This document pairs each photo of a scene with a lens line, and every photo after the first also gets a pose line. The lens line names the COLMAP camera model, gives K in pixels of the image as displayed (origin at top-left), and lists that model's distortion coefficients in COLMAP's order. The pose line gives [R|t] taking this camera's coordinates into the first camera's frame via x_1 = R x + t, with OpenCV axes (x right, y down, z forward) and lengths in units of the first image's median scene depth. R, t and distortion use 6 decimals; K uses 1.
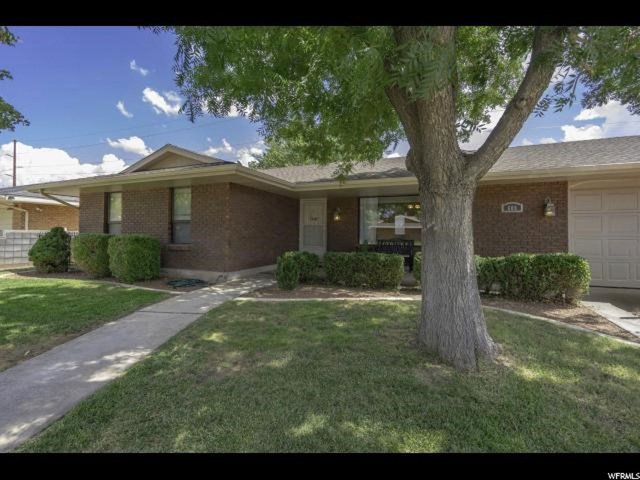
lens RADIAL K [[303.4, 0, 320.0], [0, 303.4, 240.0], [0, 0, 1]] dist [-0.032939, -0.000149]
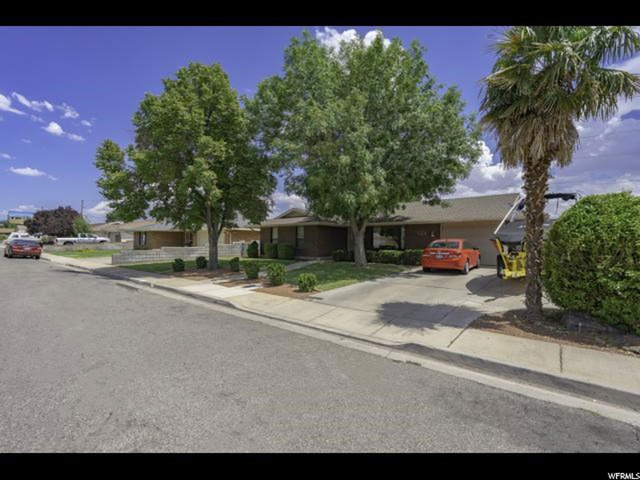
lens RADIAL K [[288.4, 0, 319.3], [0, 288.4, 243.7], [0, 0, 1]] dist [-0.014720, -0.000156]
pose [[0.955085, 0.003436, -0.296312, 0.487394], [-0.010524, 0.999695, -0.022330, 0.037751], [0.296145, 0.024446, 0.954830, -1.464362]]
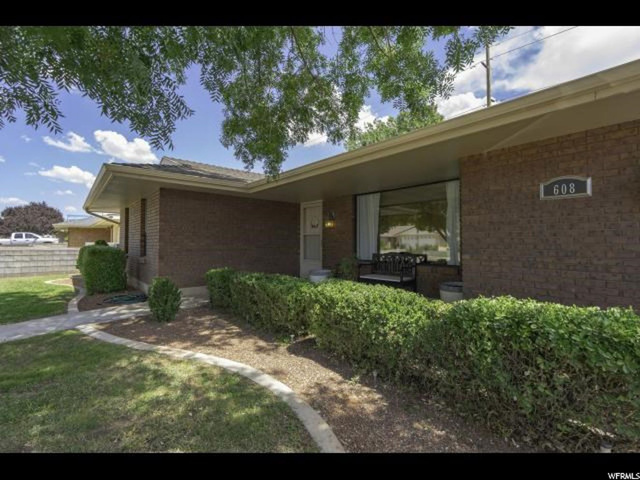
lens RADIAL K [[288.4, 0, 319.3], [0, 288.4, 243.7], [0, 0, 1]] dist [-0.014720, -0.000156]
pose [[0.896642, -0.004967, -0.442728, 0.456918], [-0.000029, 0.999936, -0.011278, -0.017914], [0.442756, 0.010125, 0.896585, 0.412219]]
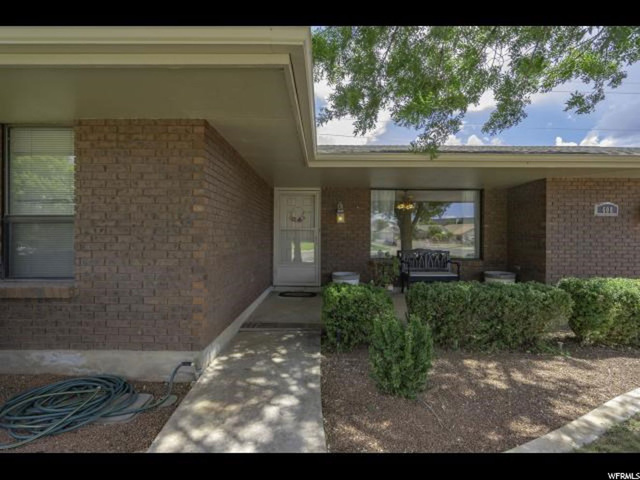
lens RADIAL K [[288.4, 0, 319.3], [0, 288.4, 243.7], [0, 0, 1]] dist [-0.014720, -0.000156]
pose [[0.919954, -0.012844, 0.391815, -0.291956], [0.009920, 0.999906, 0.009485, -0.031779], [-0.391900, -0.004839, 0.919995, 0.565039]]
